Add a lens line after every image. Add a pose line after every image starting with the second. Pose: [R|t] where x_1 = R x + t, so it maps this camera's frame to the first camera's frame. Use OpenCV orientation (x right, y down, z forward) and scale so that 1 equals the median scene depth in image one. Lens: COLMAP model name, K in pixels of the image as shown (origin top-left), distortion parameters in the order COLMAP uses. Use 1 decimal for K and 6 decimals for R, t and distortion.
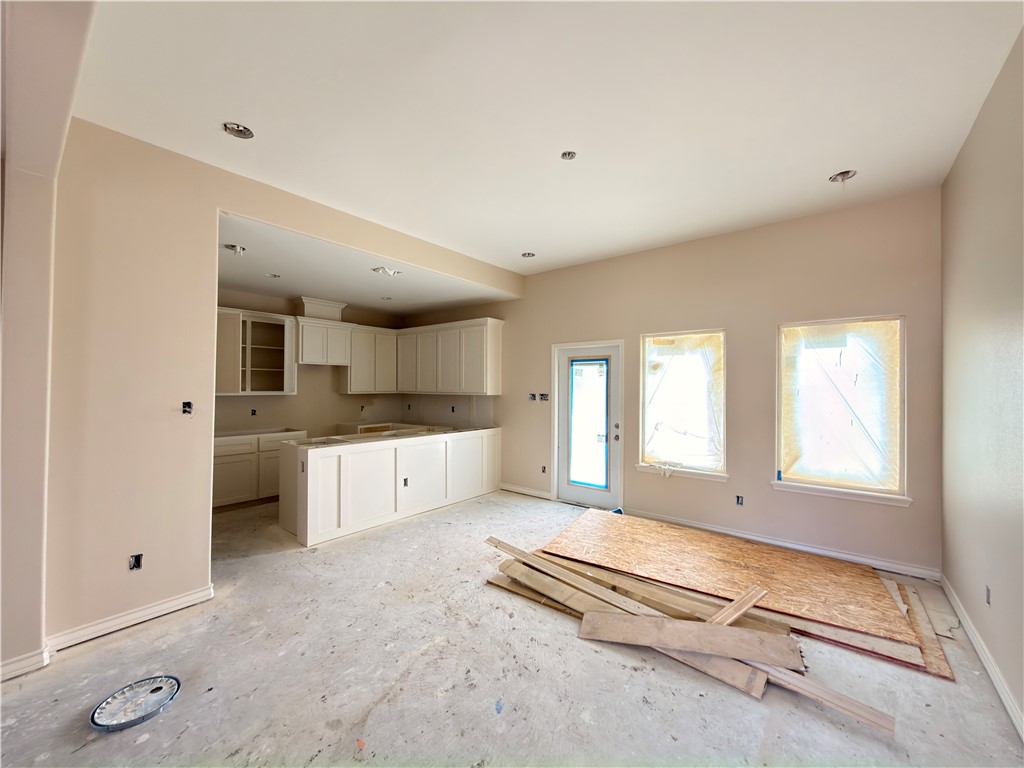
lens RADIAL K [[409.5, 0, 513.3], [0, 409.5, 384.6], [0, 0, 1]] dist [0.016309, 0.000232]
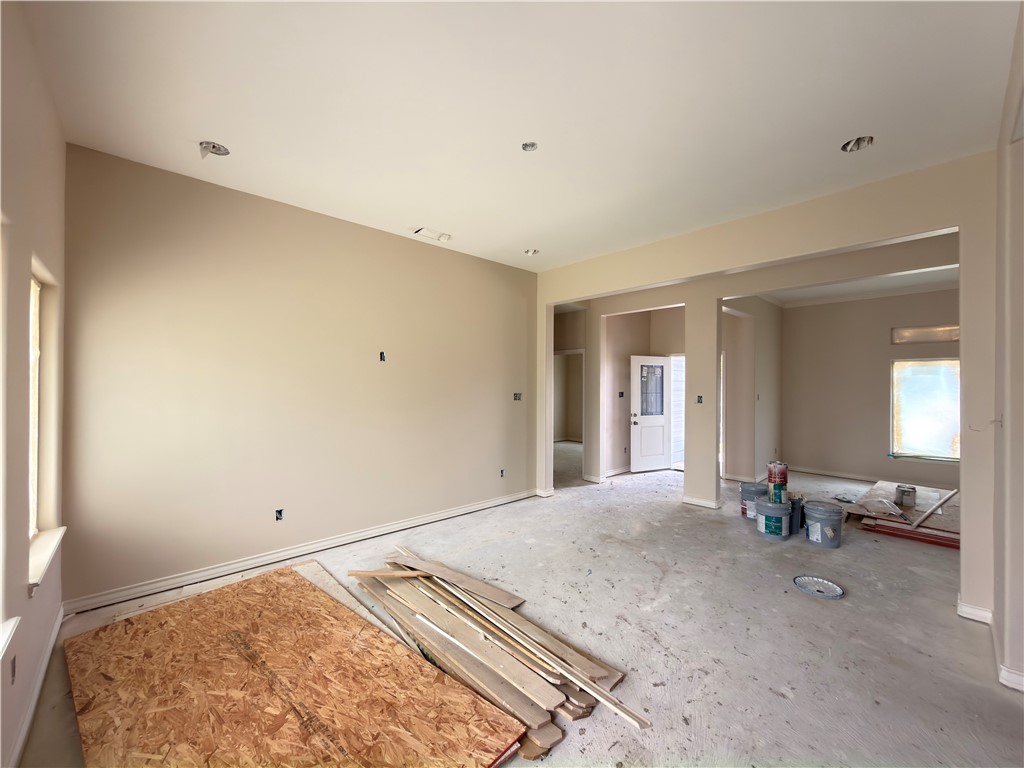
lens RADIAL K [[409.5, 0, 517.8], [0, 409.5, 384.5], [0, 0, 1]] dist [0.016309, 0.000232]
pose [[-0.990467, -0.013873, 0.137049, 0.023080], [-0.014634, 0.999883, -0.004546, 0.004114], [-0.136970, -0.006508, -0.990554, 1.805133]]
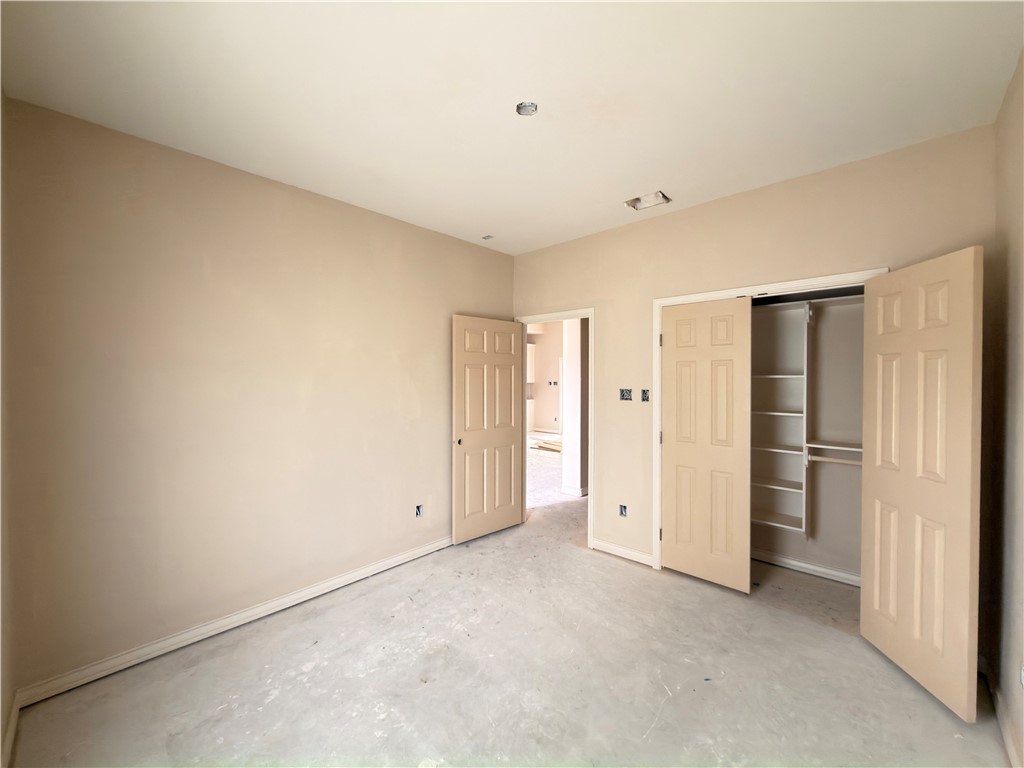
lens RADIAL K [[409.5, 0, 513.5], [0, 409.5, 381.0], [0, 0, 1]] dist [0.016309, 0.000232]
pose [[0.997218, -0.013231, -0.073357, 0.033852], [0.014947, 0.999626, 0.022897, -0.056924], [0.073026, -0.023930, 0.997043, -1.920462]]
